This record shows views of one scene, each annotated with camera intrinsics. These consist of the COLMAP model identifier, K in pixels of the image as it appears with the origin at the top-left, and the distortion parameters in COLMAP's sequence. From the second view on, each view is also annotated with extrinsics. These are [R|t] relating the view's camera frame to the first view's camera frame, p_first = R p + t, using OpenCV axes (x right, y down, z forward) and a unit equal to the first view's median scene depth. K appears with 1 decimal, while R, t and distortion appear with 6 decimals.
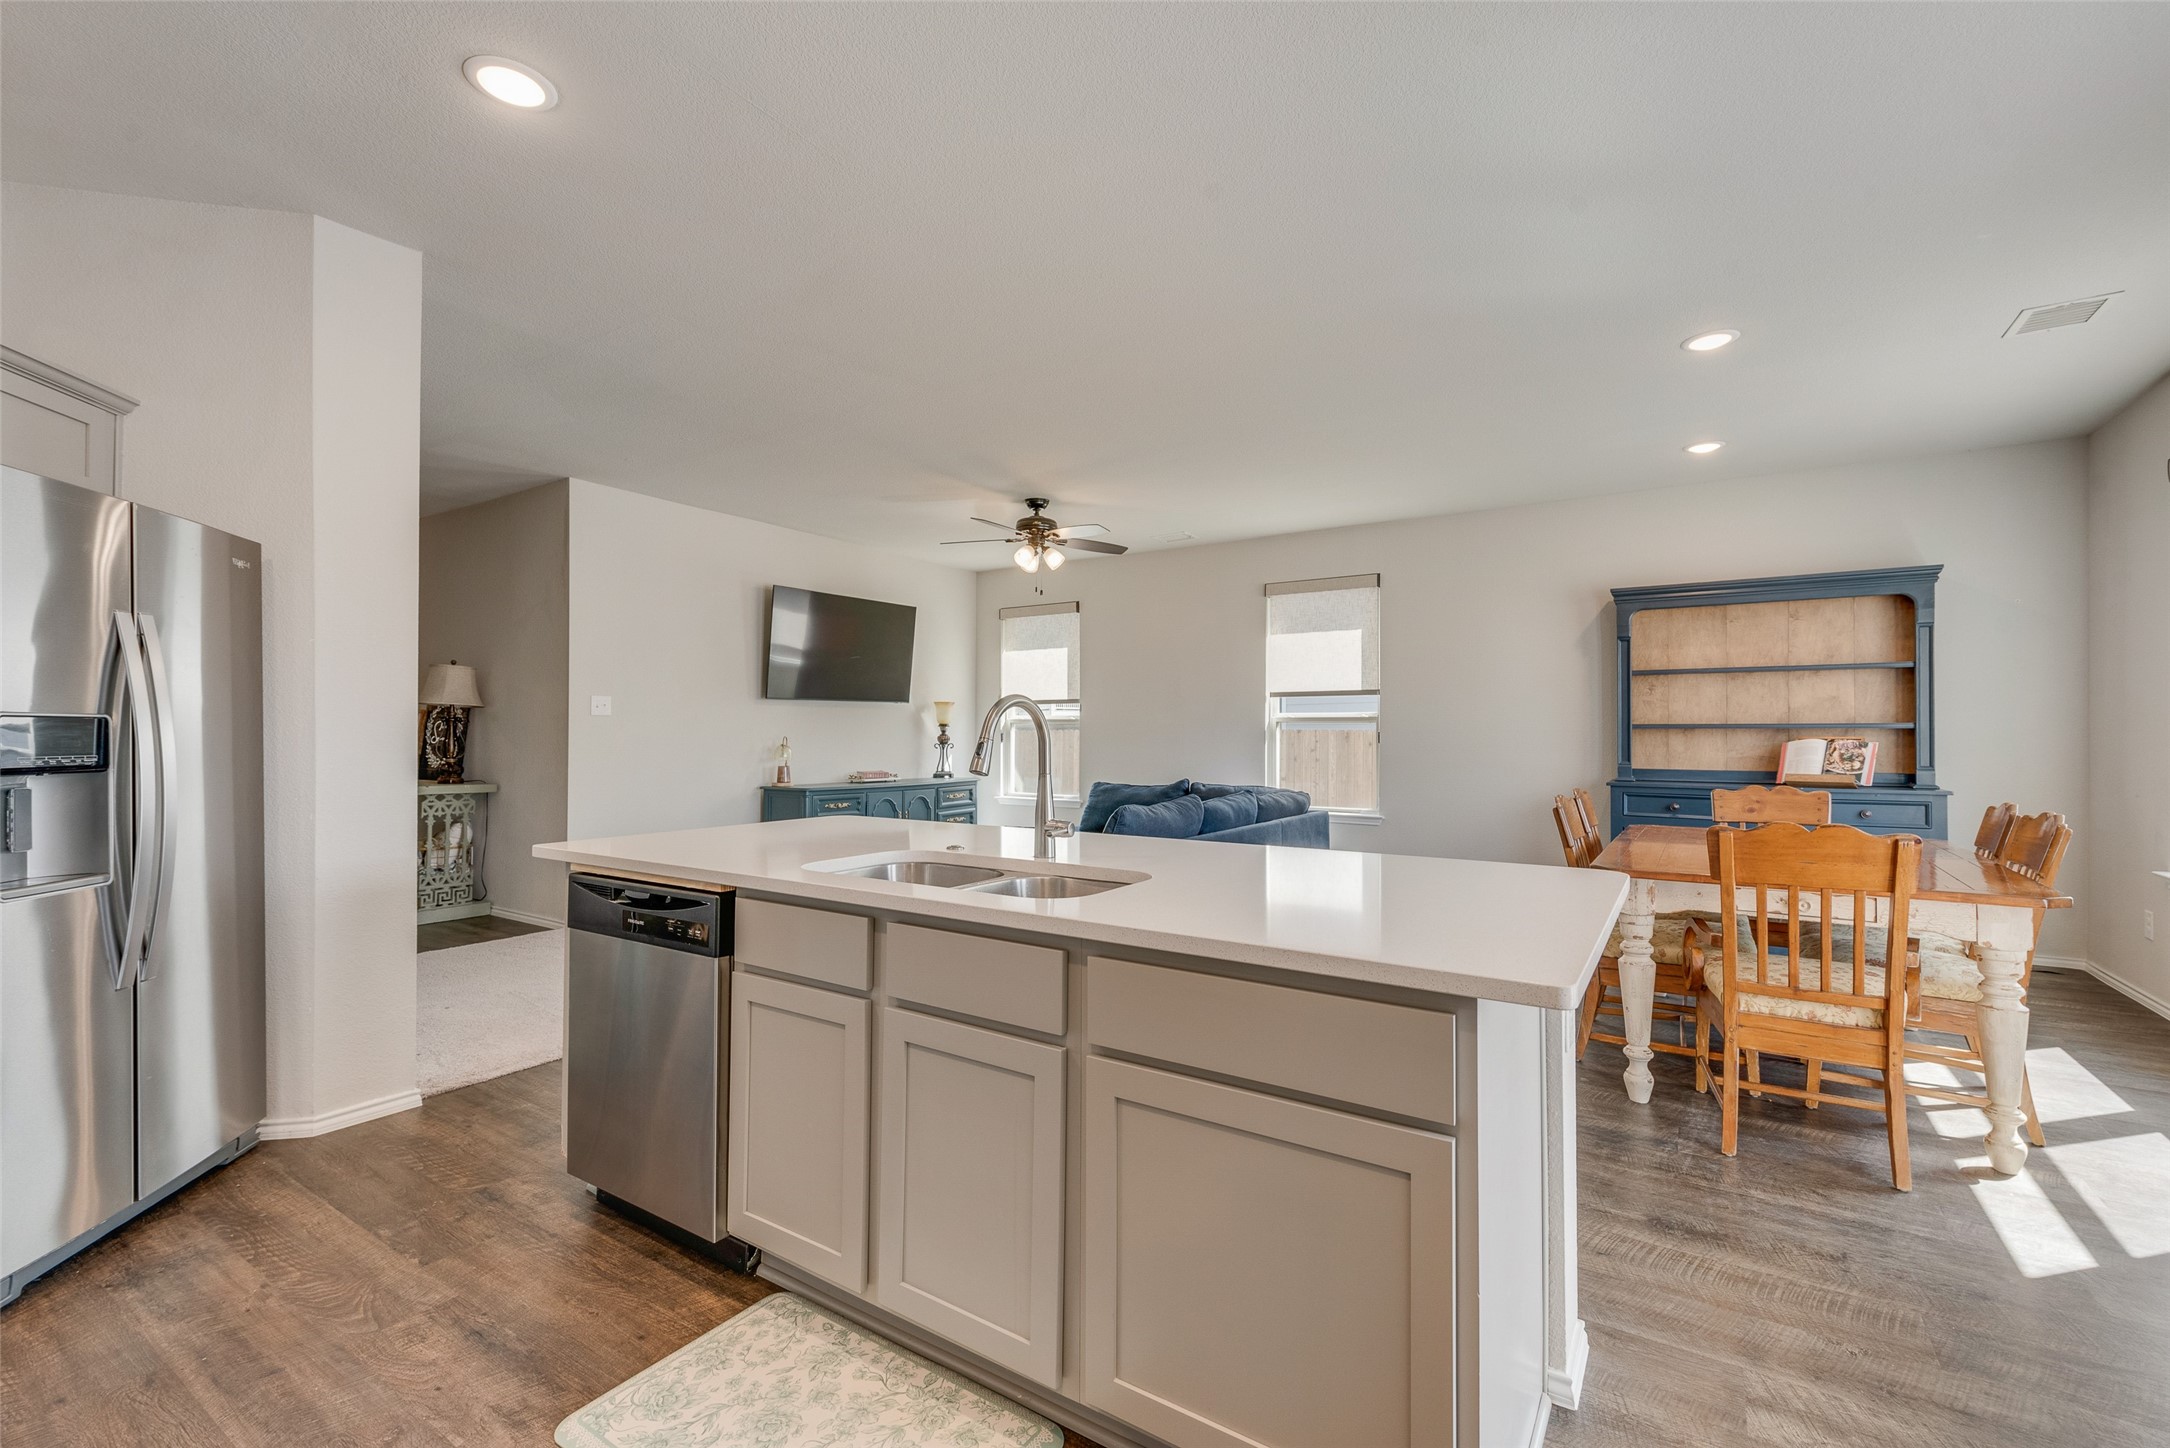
lens RADIAL K [[898.8, 0, 1082.3], [0, 898.8, 718.6], [0, 0, 1]] dist [0.007639, -0.000574]
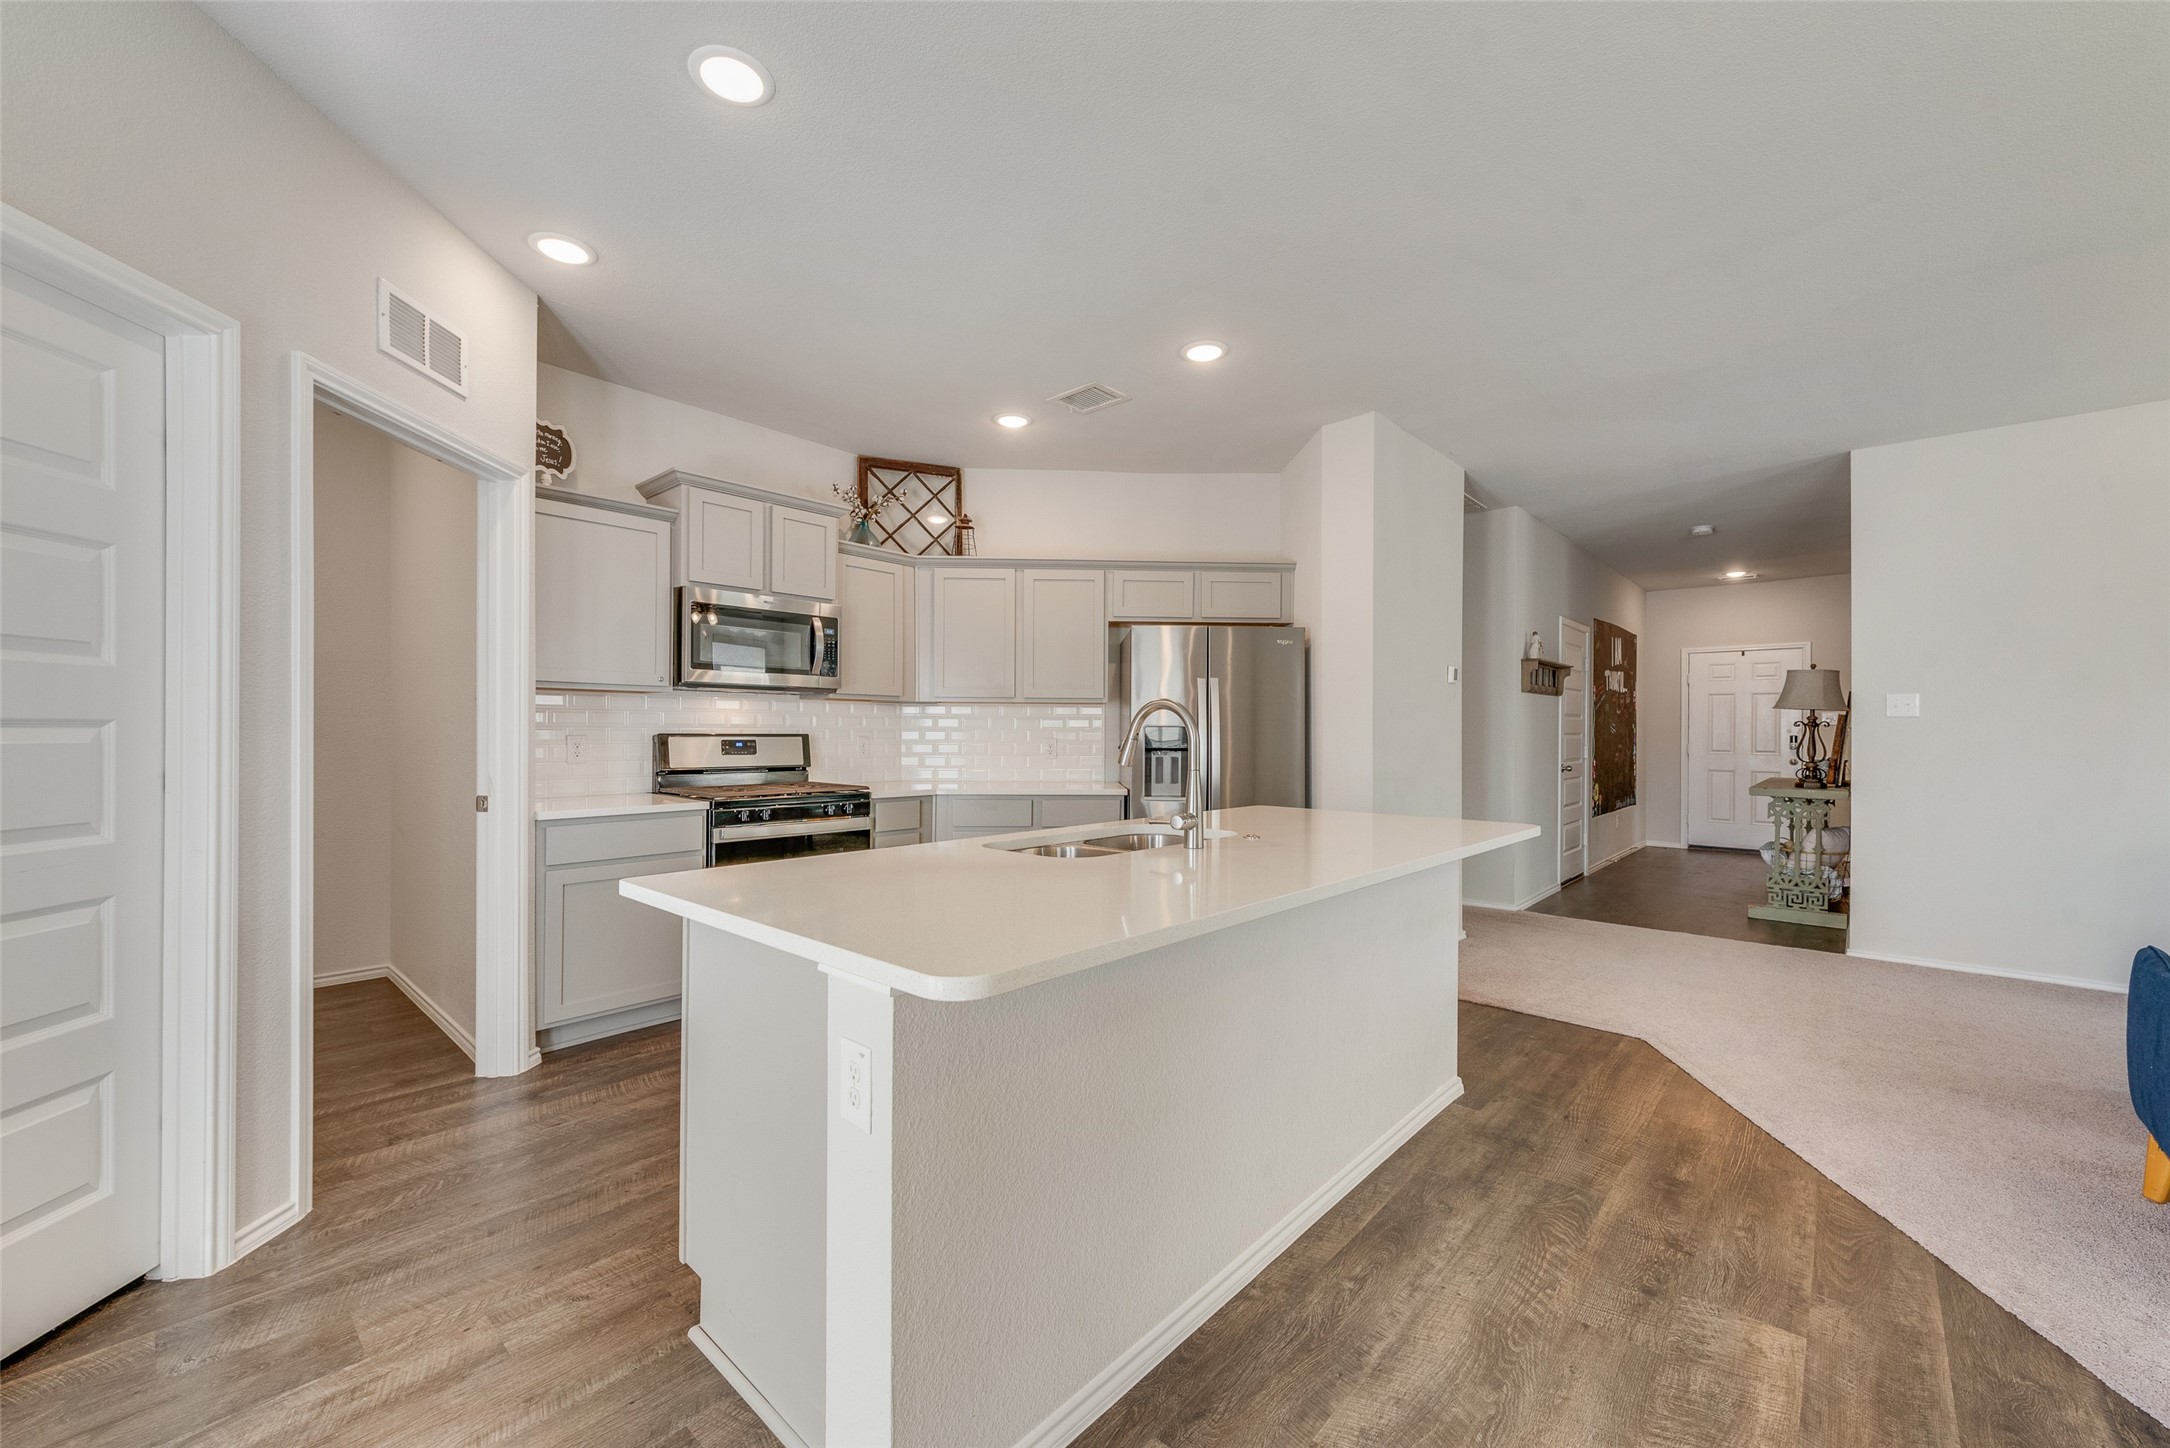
lens RADIAL K [[851.3, 0, 1084.5], [0, 851.3, 735.1], [0, 0, 1]] dist [0.015660, -0.003648]
pose [[-0.153833, -0.000736, -0.988097, 0.429095], [0.010326, 0.999944, -0.002352, 0.008386], [0.988043, -0.010565, -0.153816, 0.418274]]
